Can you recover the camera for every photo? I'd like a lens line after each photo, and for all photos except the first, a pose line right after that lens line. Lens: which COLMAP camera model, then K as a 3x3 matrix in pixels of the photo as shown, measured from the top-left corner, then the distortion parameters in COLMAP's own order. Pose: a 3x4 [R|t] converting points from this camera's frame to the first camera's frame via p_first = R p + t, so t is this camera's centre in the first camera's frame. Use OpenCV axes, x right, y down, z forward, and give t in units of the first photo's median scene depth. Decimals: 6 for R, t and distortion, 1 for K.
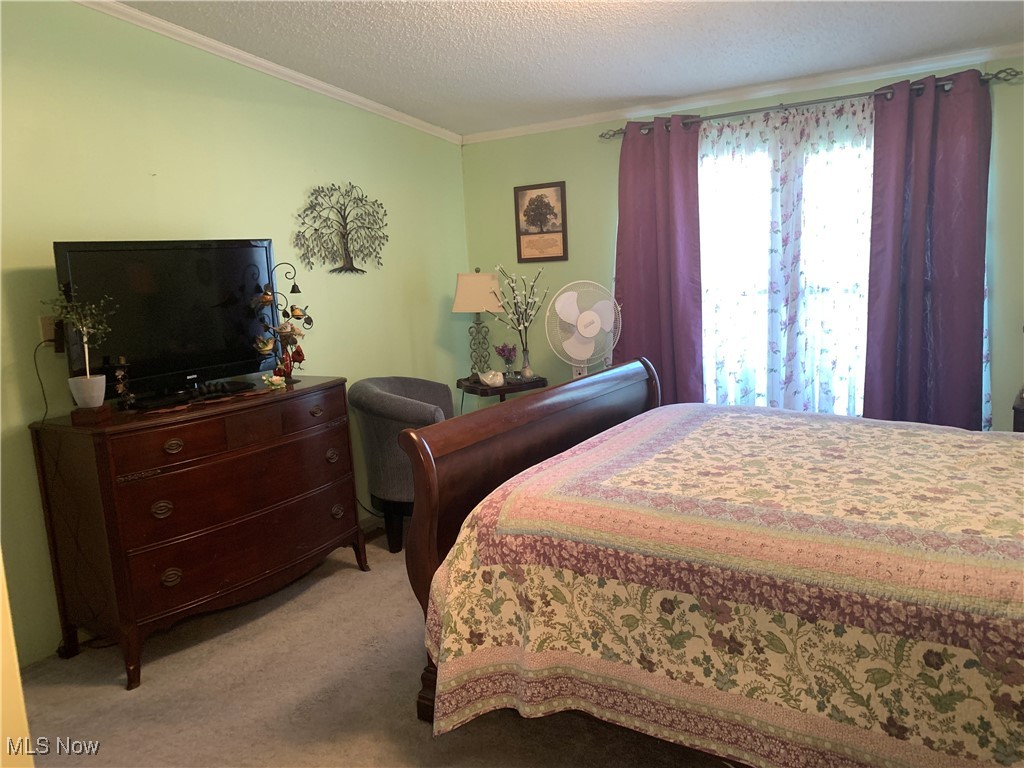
lens RADIAL K [[781.7, 0, 514.4], [0, 781.7, 379.0], [0, 0, 1]] dist [0.013989, -0.017449]
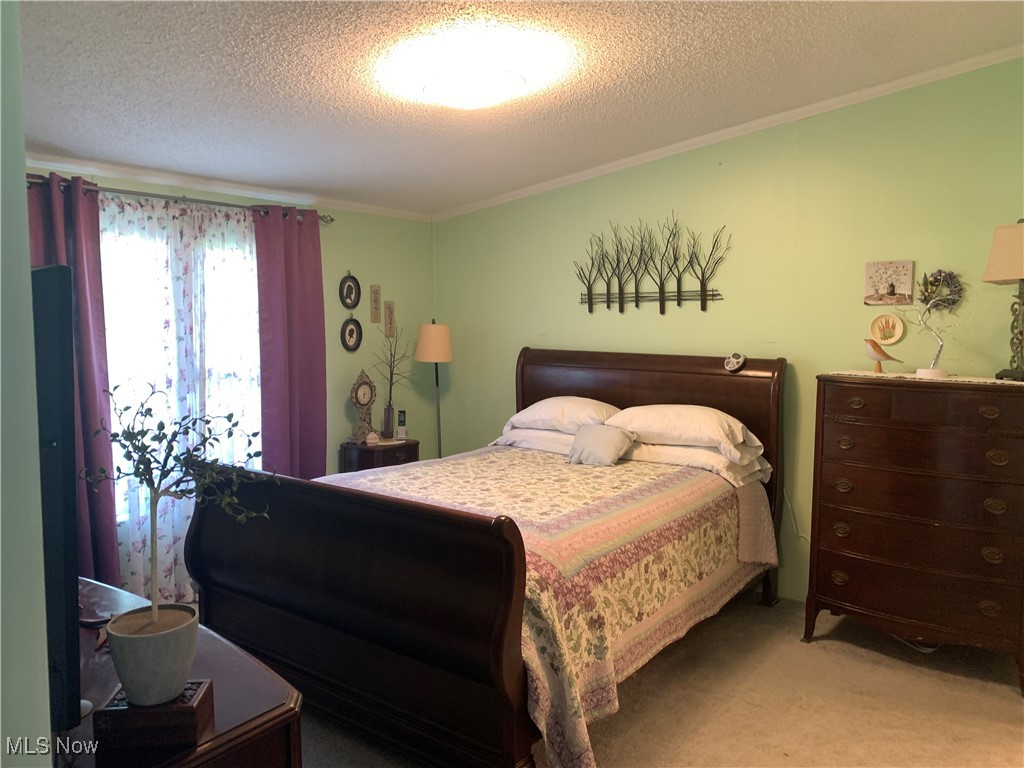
lens RADIAL K [[781.7, 0, 513.1], [0, 781.7, 377.7], [0, 0, 1]] dist [0.013989, -0.017449]
pose [[0.041783, -0.027170, 0.998757, -1.129738], [0.151866, 0.988188, 0.020529, -0.125941], [-0.987518, 0.150819, 0.045416, 0.964234]]
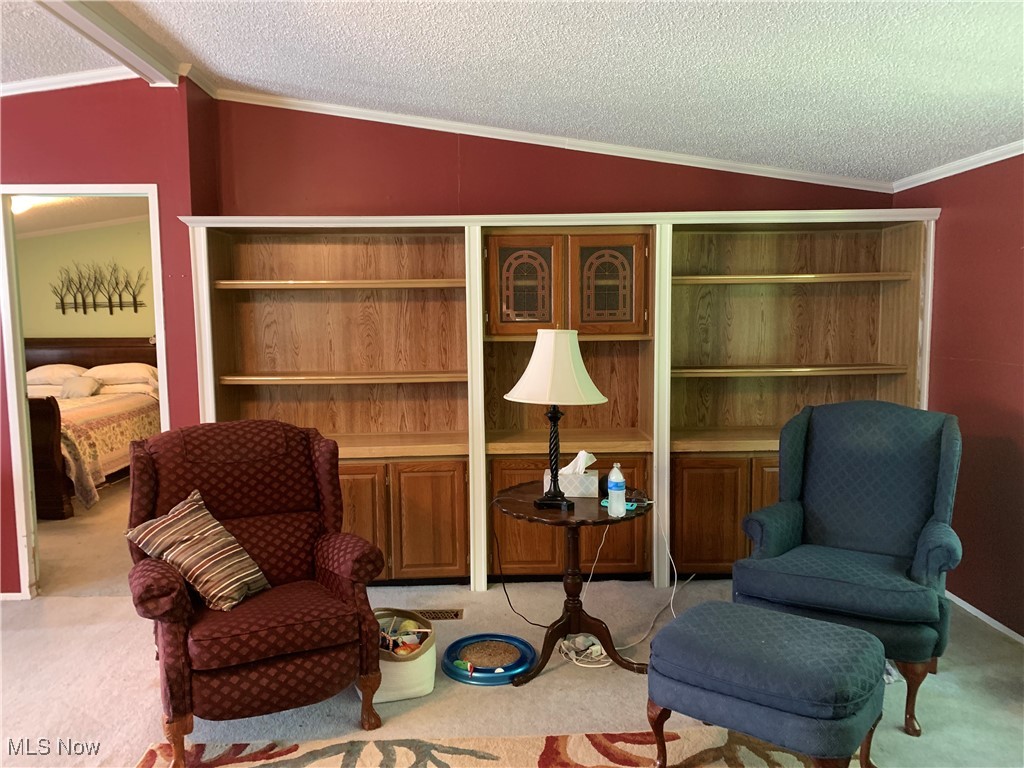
lens RADIAL K [[781.7, 0, 511.1], [0, 781.7, 399.9], [0, 0, 1]] dist [0.013989, -0.017449]
pose [[-0.575299, -0.036897, 0.817111, -3.093173], [0.167258, 0.972566, 0.161678, -0.083386], [-0.800660, 0.229681, -0.553345, 1.261126]]
